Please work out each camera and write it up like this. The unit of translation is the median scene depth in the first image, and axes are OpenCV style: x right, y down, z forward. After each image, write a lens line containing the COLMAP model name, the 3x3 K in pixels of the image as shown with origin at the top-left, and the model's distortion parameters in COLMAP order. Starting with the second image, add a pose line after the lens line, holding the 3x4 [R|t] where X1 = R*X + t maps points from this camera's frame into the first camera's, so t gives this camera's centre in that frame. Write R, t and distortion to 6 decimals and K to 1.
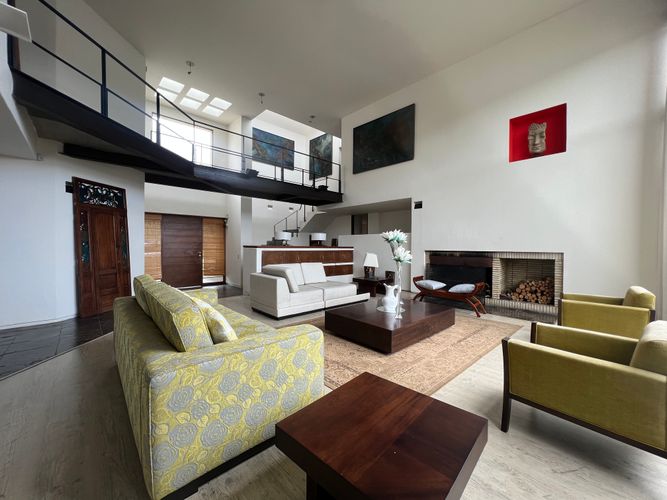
lens RADIAL K [[267.4, 0, 331.8], [0, 267.4, 248.9], [0, 0, 1]] dist [-0.003017, 0.000293]
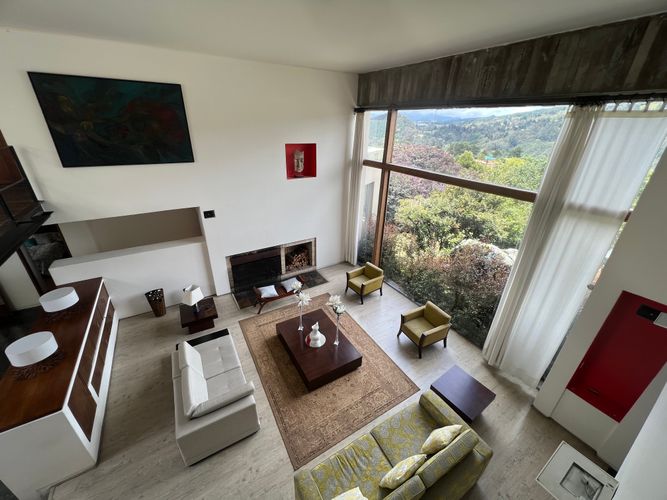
lens RADIAL K [[267.4, 0, 331.8], [0, 267.4, 248.9], [0, 0, 1]] dist [-0.003017, 0.000293]
pose [[0.198239, -0.420343, 0.885445, -0.577763], [-0.011615, 0.902303, 0.430947, -0.581139], [-0.980085, -0.095715, 0.173989, 0.531804]]
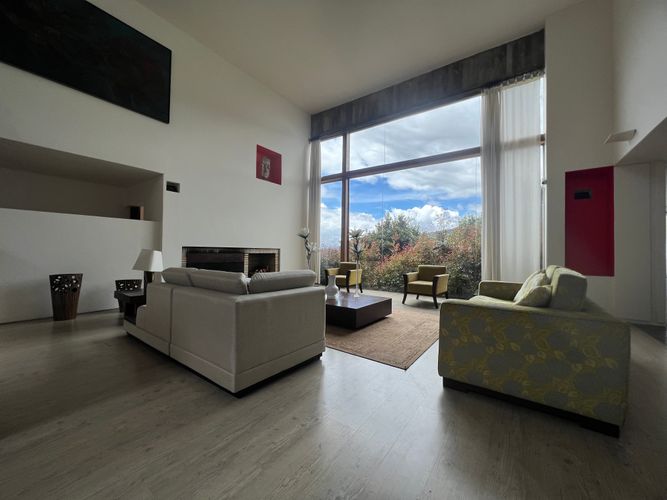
lens RADIAL K [[267.4, 0, 332.0], [0, 267.4, 248.7], [0, 0, 1]] dist [-0.000249, -0.000068]
pose [[-0.195718, 0.005494, 0.980645, -0.652940], [-0.004372, 0.999969, -0.006475, 0.019714], [-0.980651, -0.005555, -0.195688, 0.894652]]
